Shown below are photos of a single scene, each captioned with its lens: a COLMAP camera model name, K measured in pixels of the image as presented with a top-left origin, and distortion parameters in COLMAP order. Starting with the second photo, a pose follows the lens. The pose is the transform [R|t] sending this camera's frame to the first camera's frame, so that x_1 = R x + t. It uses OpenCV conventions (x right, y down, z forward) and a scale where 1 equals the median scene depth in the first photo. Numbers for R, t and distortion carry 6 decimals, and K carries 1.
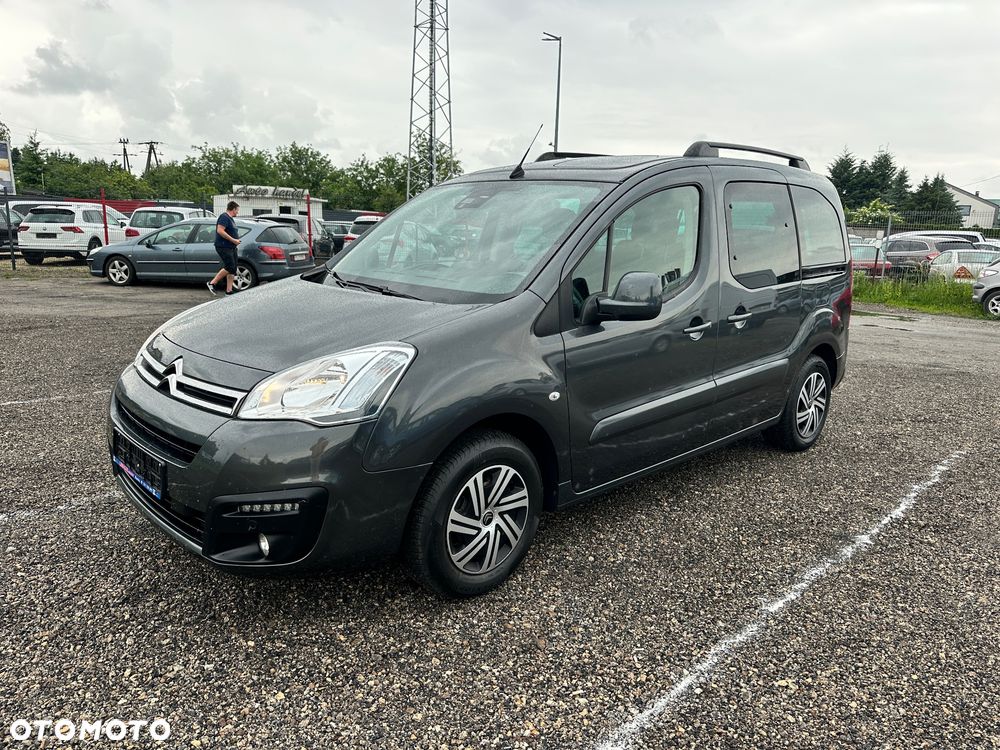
lens RADIAL K [[710.4, 0, 505.1], [0, 710.4, 354.6], [0, 0, 1]] dist [0.082216, -0.110842]
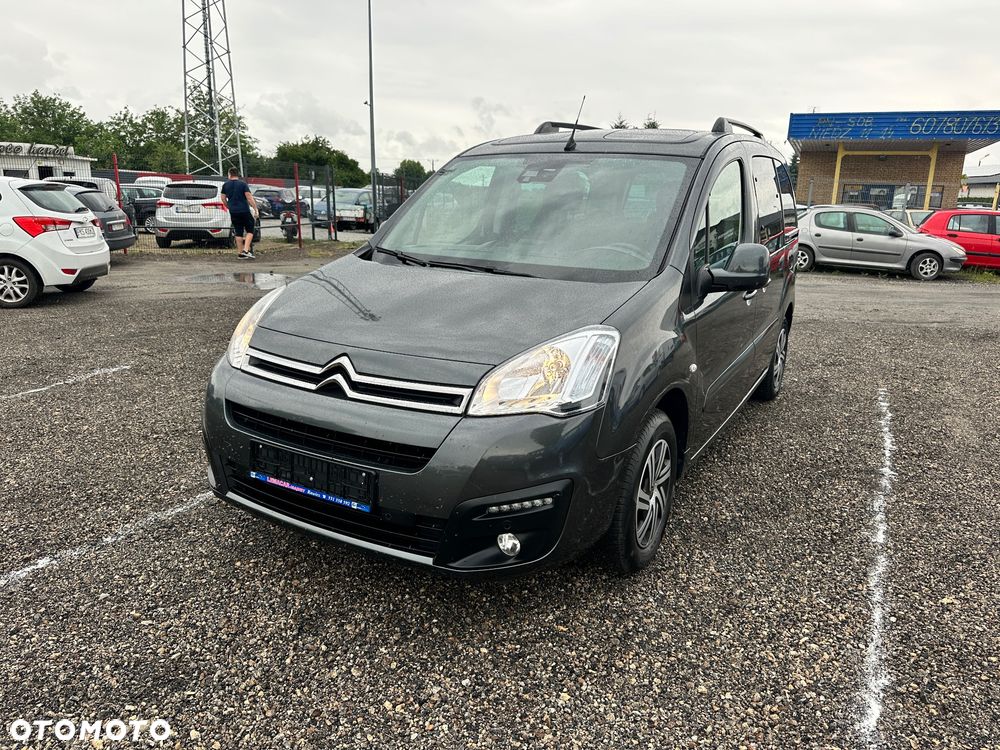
lens RADIAL K [[719.9, 0, 505.2], [0, 719.9, 342.7], [0, 0, 1]] dist [0.039446, -0.048105]
pose [[0.957605, -0.062440, 0.281236, -0.367829], [0.052927, 0.997744, 0.041304, -0.027224], [-0.283180, -0.024668, 0.958749, 0.056369]]
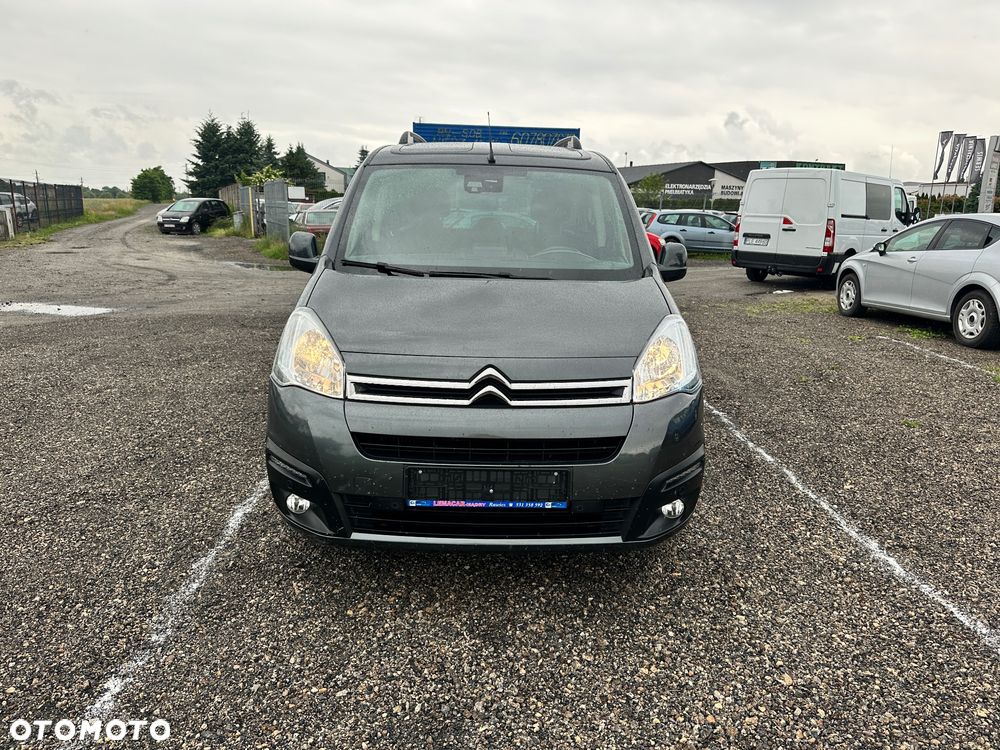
lens RADIAL K [[719.9, 0, 505.2], [0, 719.9, 342.7], [0, 0, 1]] dist [0.039446, -0.048105]
pose [[0.668903, -0.155554, 0.726891, -0.790796], [0.131843, 0.987183, 0.089931, -0.075848], [-0.731564, 0.035681, 0.680839, 0.260197]]
